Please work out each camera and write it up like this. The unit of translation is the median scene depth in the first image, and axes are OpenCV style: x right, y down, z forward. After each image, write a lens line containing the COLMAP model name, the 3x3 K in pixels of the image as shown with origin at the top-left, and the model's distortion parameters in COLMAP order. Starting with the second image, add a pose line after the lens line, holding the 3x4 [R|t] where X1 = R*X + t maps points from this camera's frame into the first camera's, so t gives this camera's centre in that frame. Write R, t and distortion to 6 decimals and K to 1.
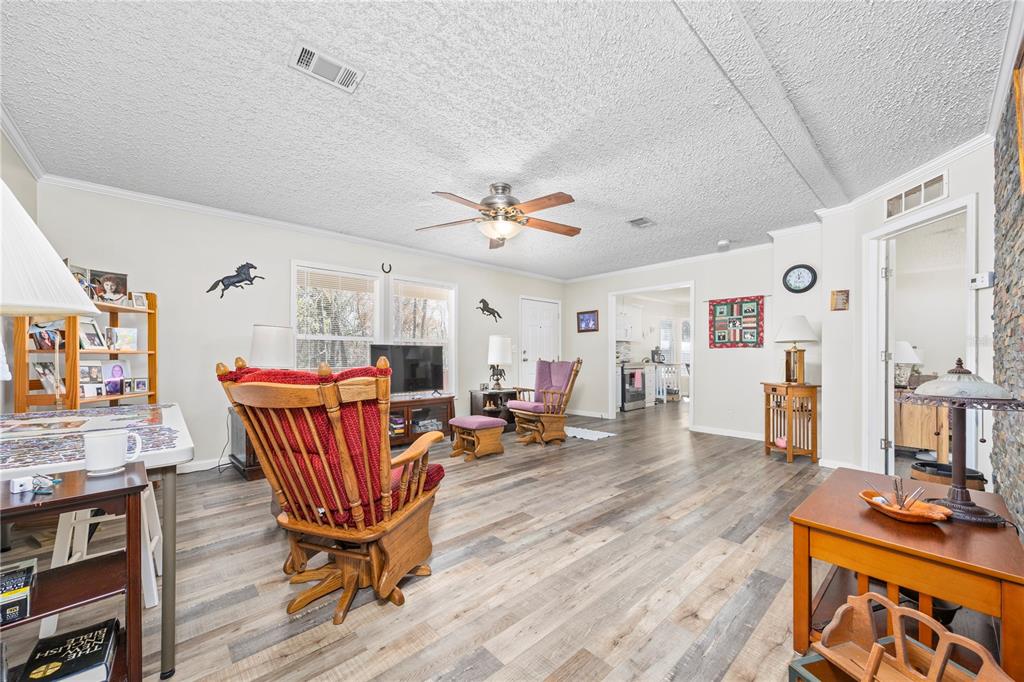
lens RADIAL K [[379.0, 0, 520.9], [0, 379.0, 359.9], [0, 0, 1]] dist [0.001852, -0.000091]
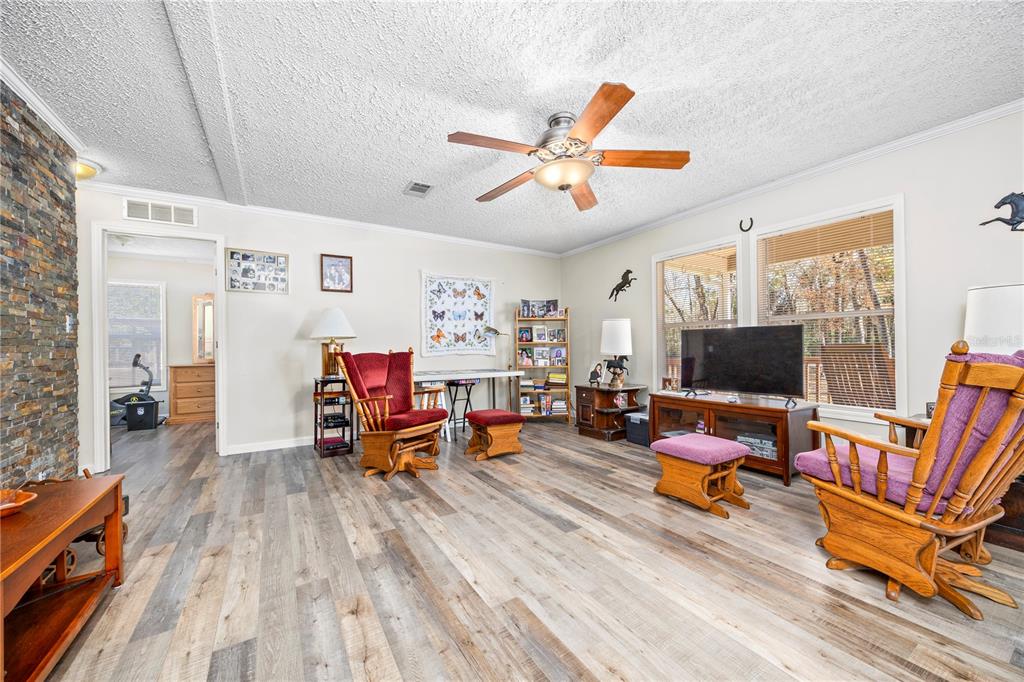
lens RADIAL K [[379.0, 0, 510.0], [0, 379.0, 342.5], [0, 0, 1]] dist [0.001852, -0.000091]
pose [[-0.178688, -0.008454, -0.983869, 0.852651], [0.003869, 0.999949, -0.009294, -0.006229], [0.983898, -0.005468, -0.178647, 1.224958]]
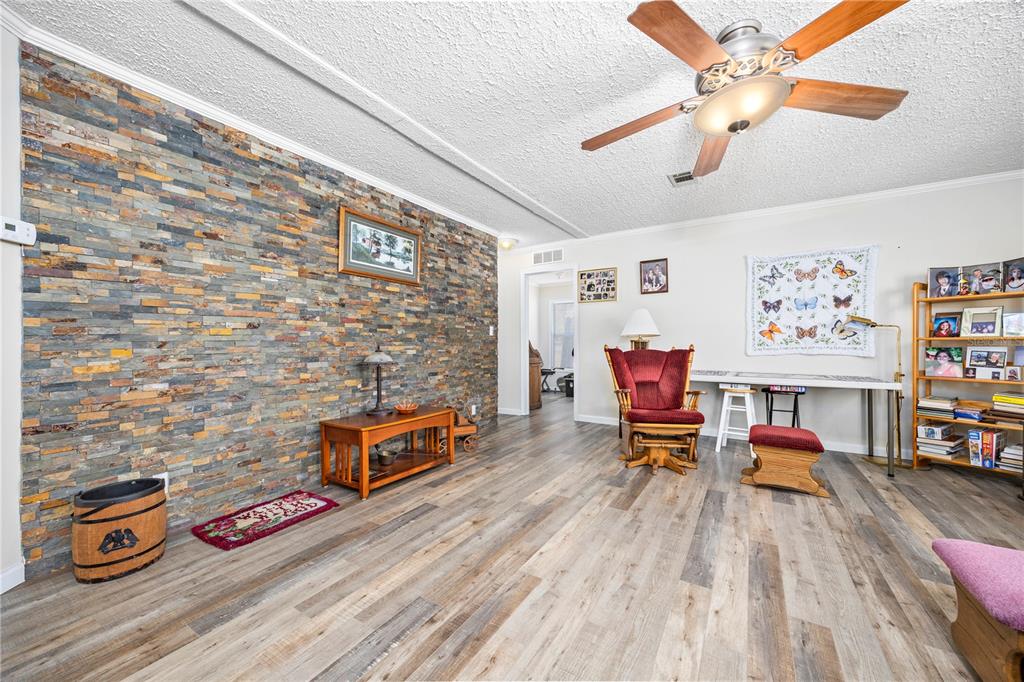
lens RADIAL K [[379.0, 0, 530.1], [0, 379.0, 341.9], [0, 0, 1]] dist [0.001852, -0.000091]
pose [[-0.954718, 0.000155, -0.297512, 0.480479], [0.000678, 0.999998, -0.001655, -0.010486], [0.297511, -0.001782, -0.954717, 1.719773]]
